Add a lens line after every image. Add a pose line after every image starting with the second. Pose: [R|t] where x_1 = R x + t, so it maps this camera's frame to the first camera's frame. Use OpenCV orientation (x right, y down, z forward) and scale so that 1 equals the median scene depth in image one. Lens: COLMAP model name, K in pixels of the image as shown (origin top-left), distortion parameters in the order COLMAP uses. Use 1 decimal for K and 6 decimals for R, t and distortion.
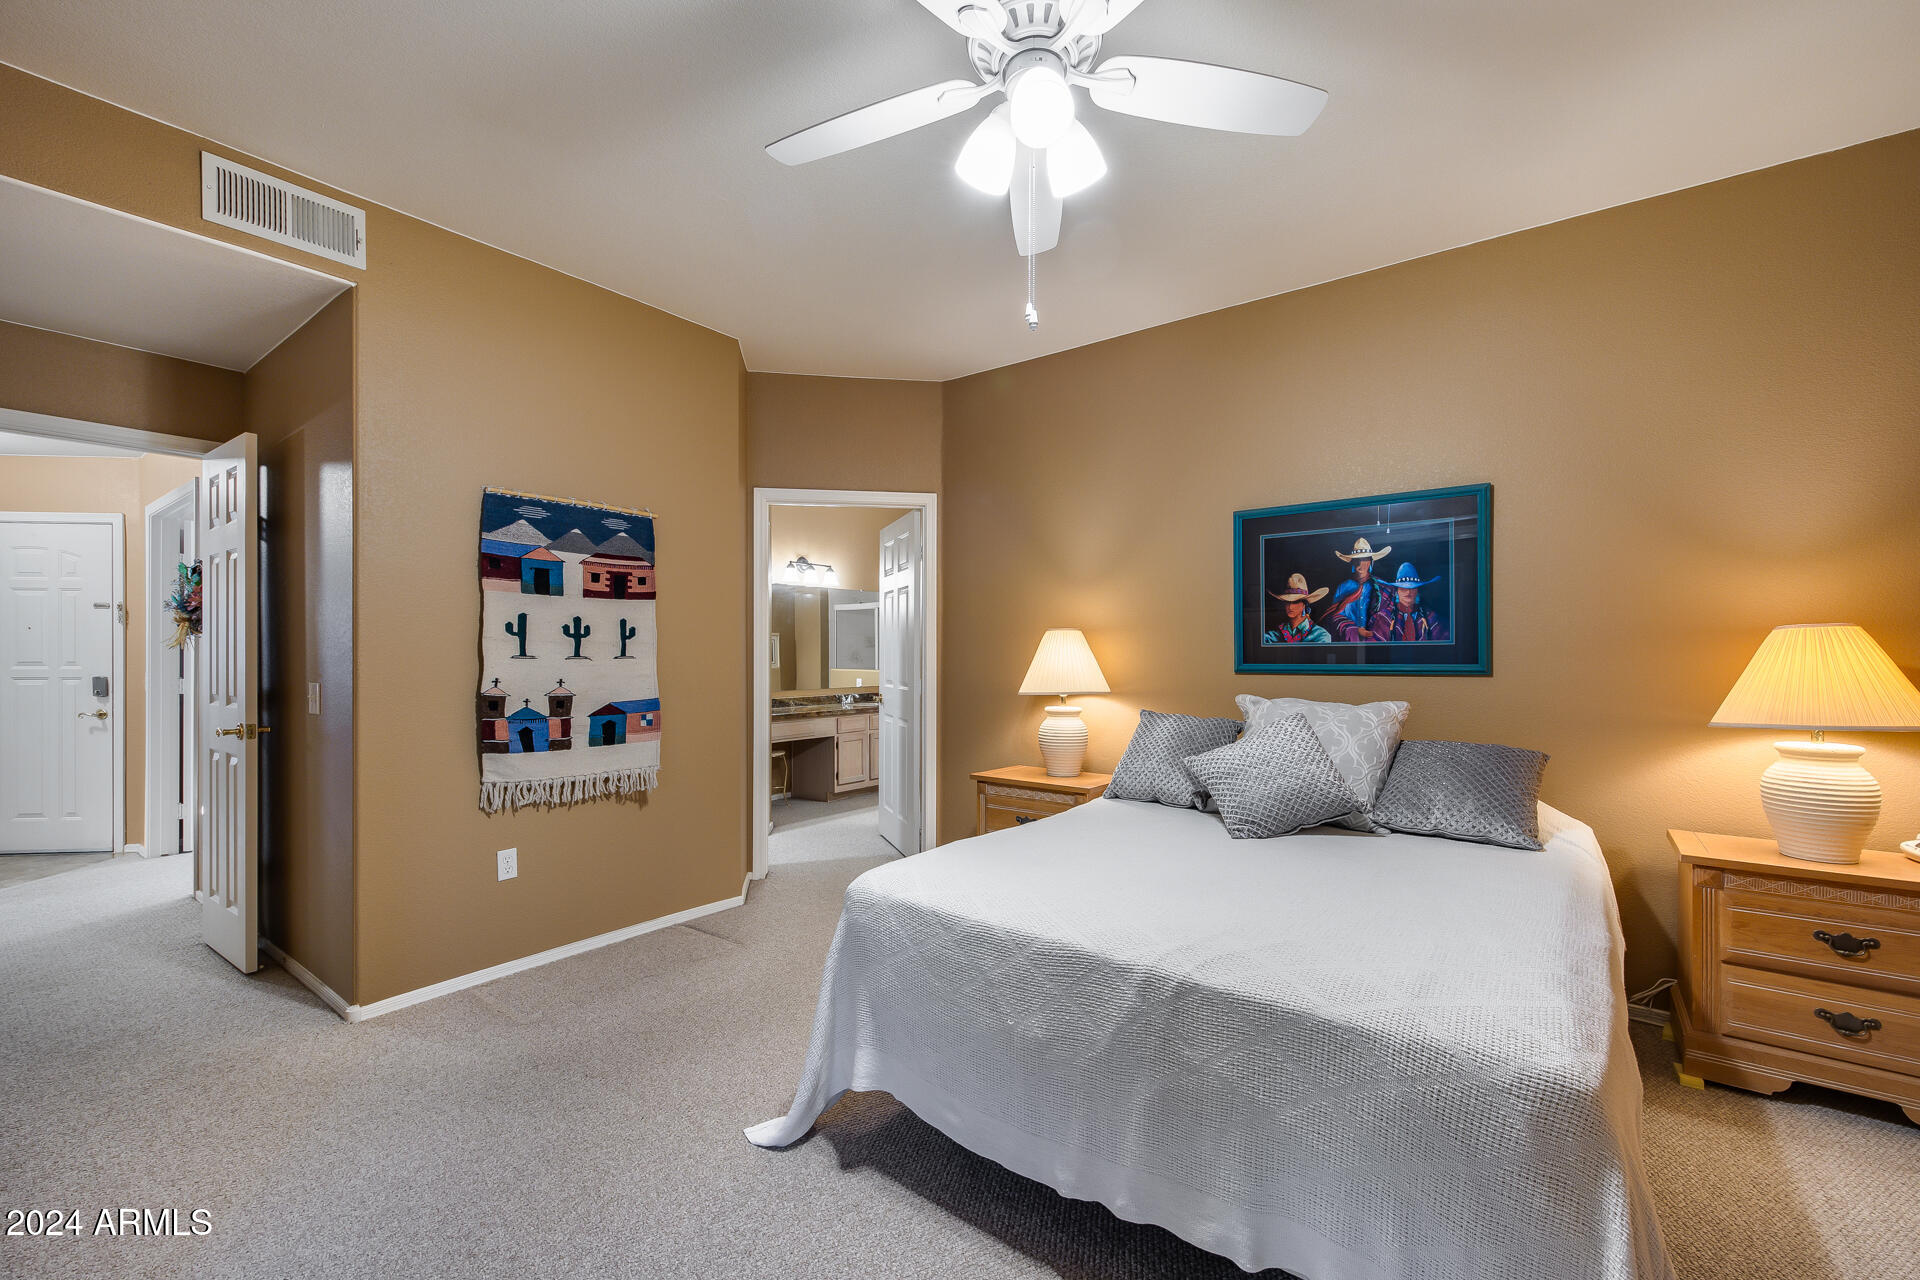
lens RADIAL K [[795.7, 0, 968.0], [0, 795.7, 647.1], [0, 0, 1]] dist [0.005723, -0.001266]
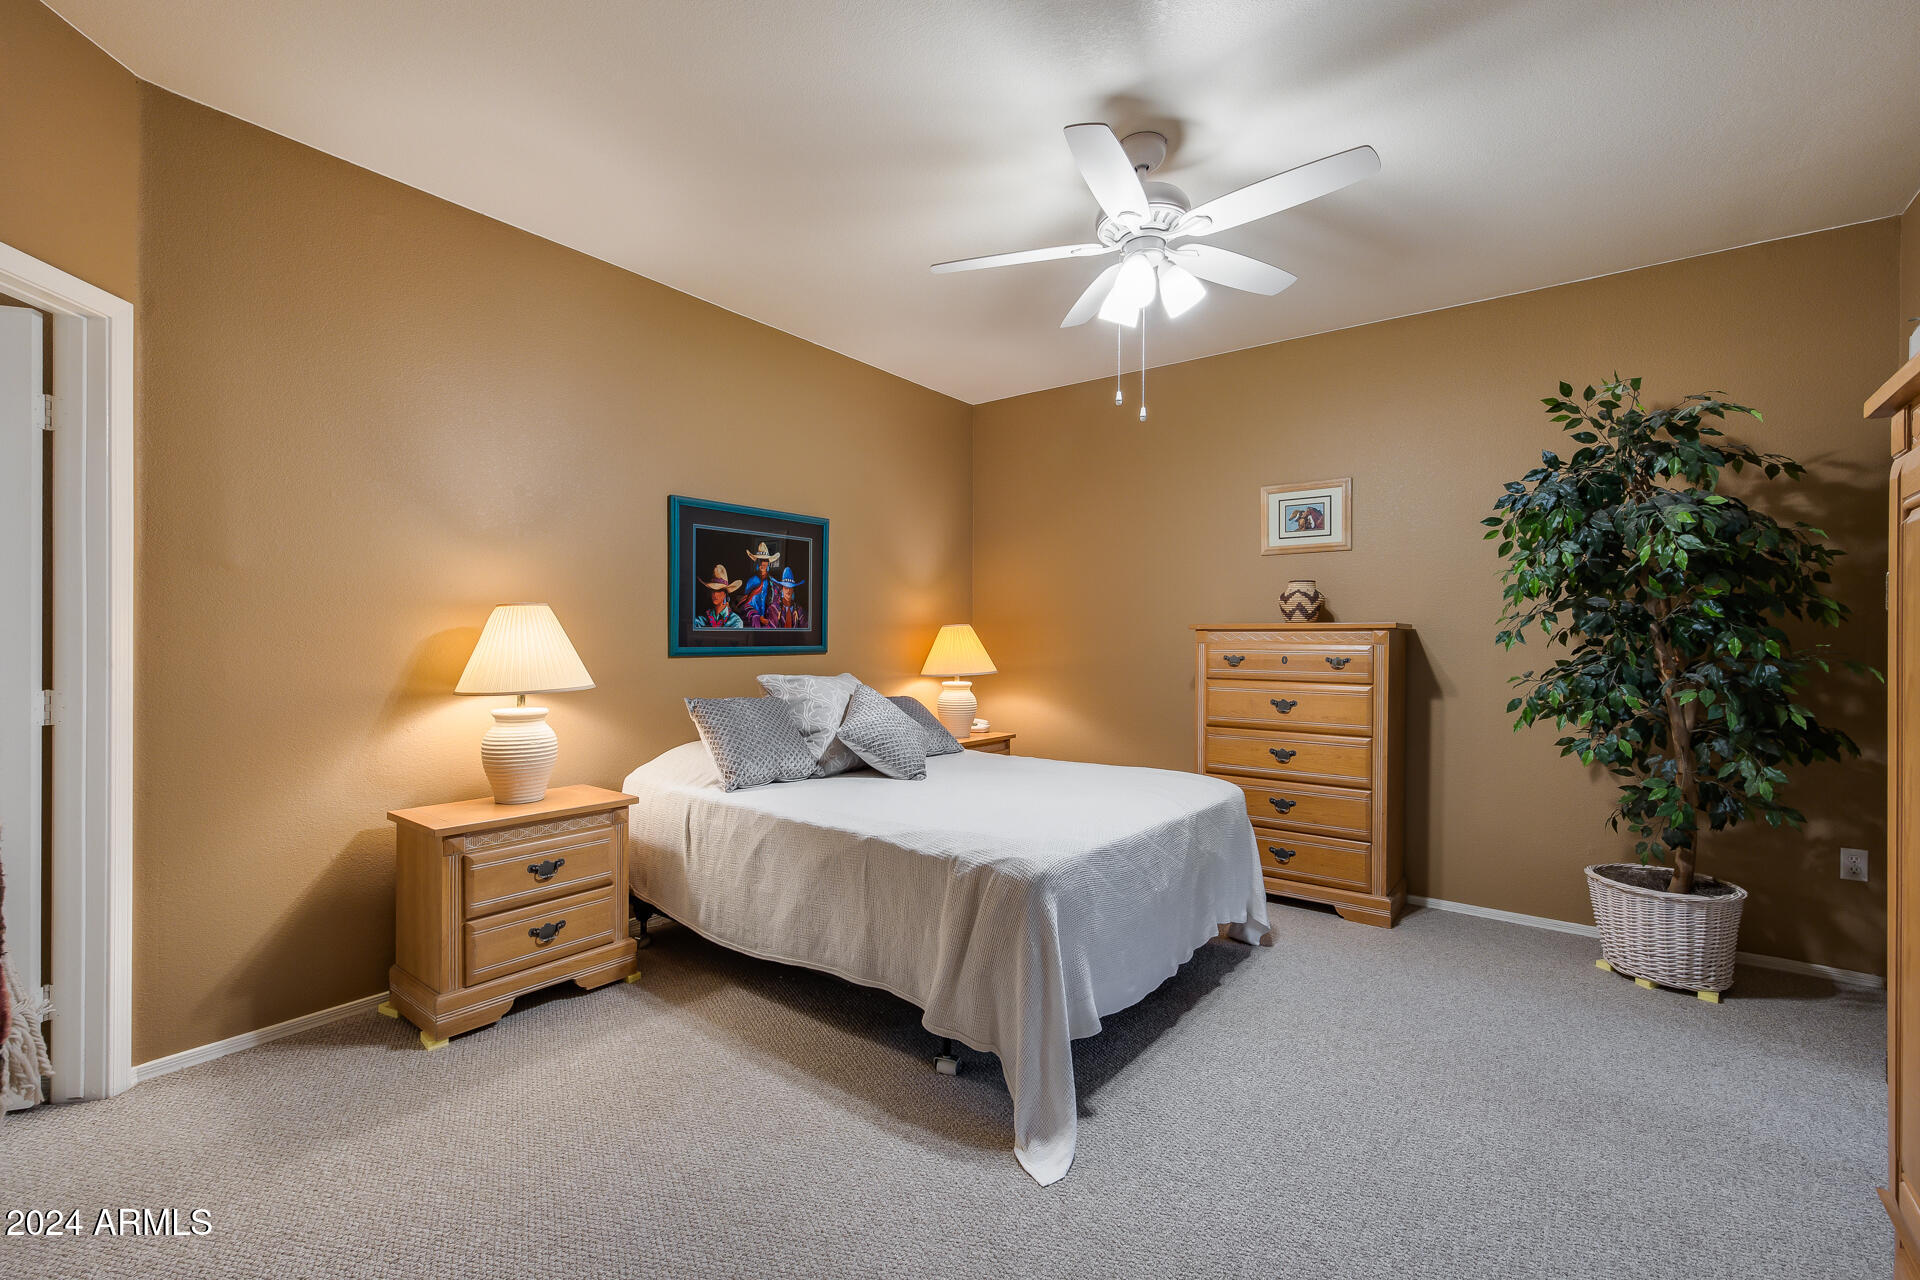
lens RADIAL K [[795.7, 0, 968.8], [0, 795.7, 641.3], [0, 0, 1]] dist [0.005723, -0.001266]
pose [[0.015071, 0.000314, 0.999886, -0.696634], [-0.004864, 0.999988, -0.000241, 0.012103], [-0.999875, -0.004860, 0.015072, 0.654826]]
